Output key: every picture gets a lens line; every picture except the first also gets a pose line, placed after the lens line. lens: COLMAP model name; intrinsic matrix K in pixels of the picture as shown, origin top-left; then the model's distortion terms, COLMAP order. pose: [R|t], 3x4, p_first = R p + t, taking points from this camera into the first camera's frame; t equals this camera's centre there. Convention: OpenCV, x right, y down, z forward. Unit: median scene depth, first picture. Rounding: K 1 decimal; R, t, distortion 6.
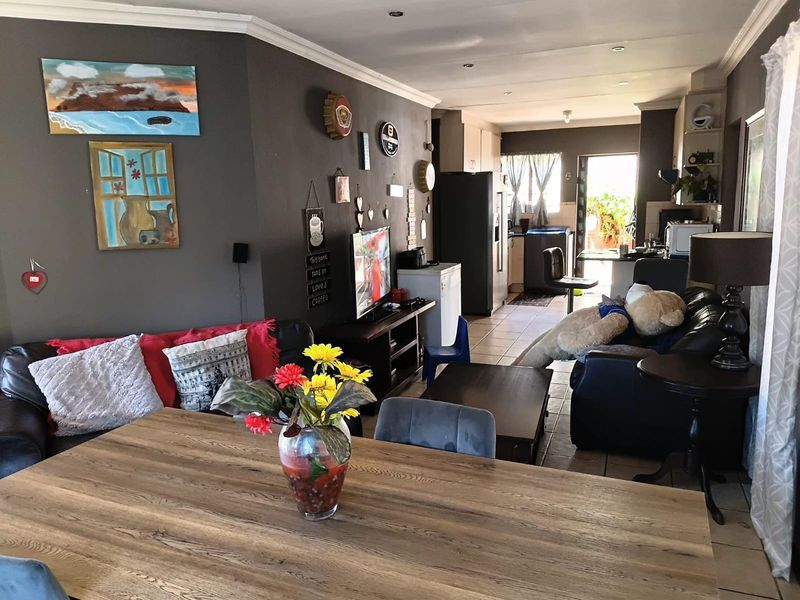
lens RADIAL K [[598.4, 0, 400.0], [0, 598.4, 300.0], [0, 0, 1]] dist [0.069441, -0.112189]
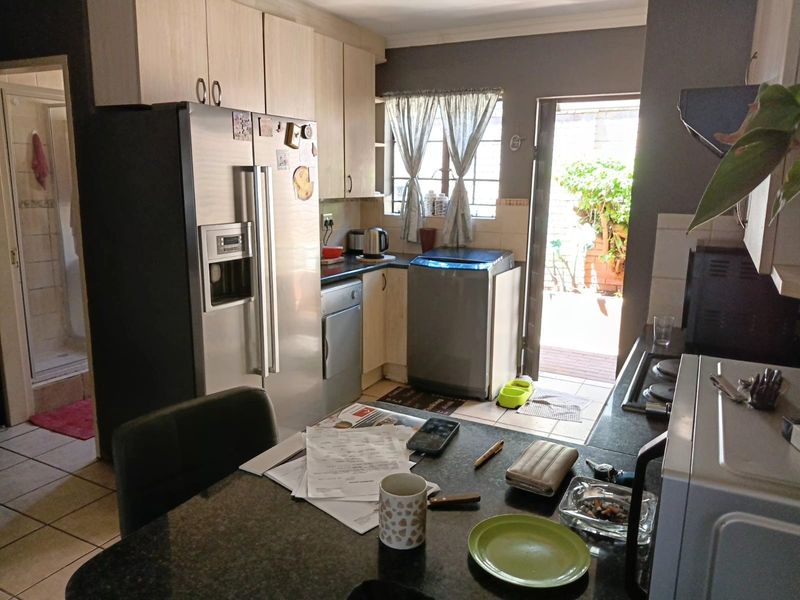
lens RADIAL K [[598.4, 0, 400.0], [0, 598.4, 300.0], [0, 0, 1]] dist [0.069441, -0.112189]
pose [[0.994050, 0.057208, -0.092690, 0.239124], [-0.054485, 0.998013, 0.031646, -0.093286], [0.094316, -0.026408, 0.995192, 0.519441]]
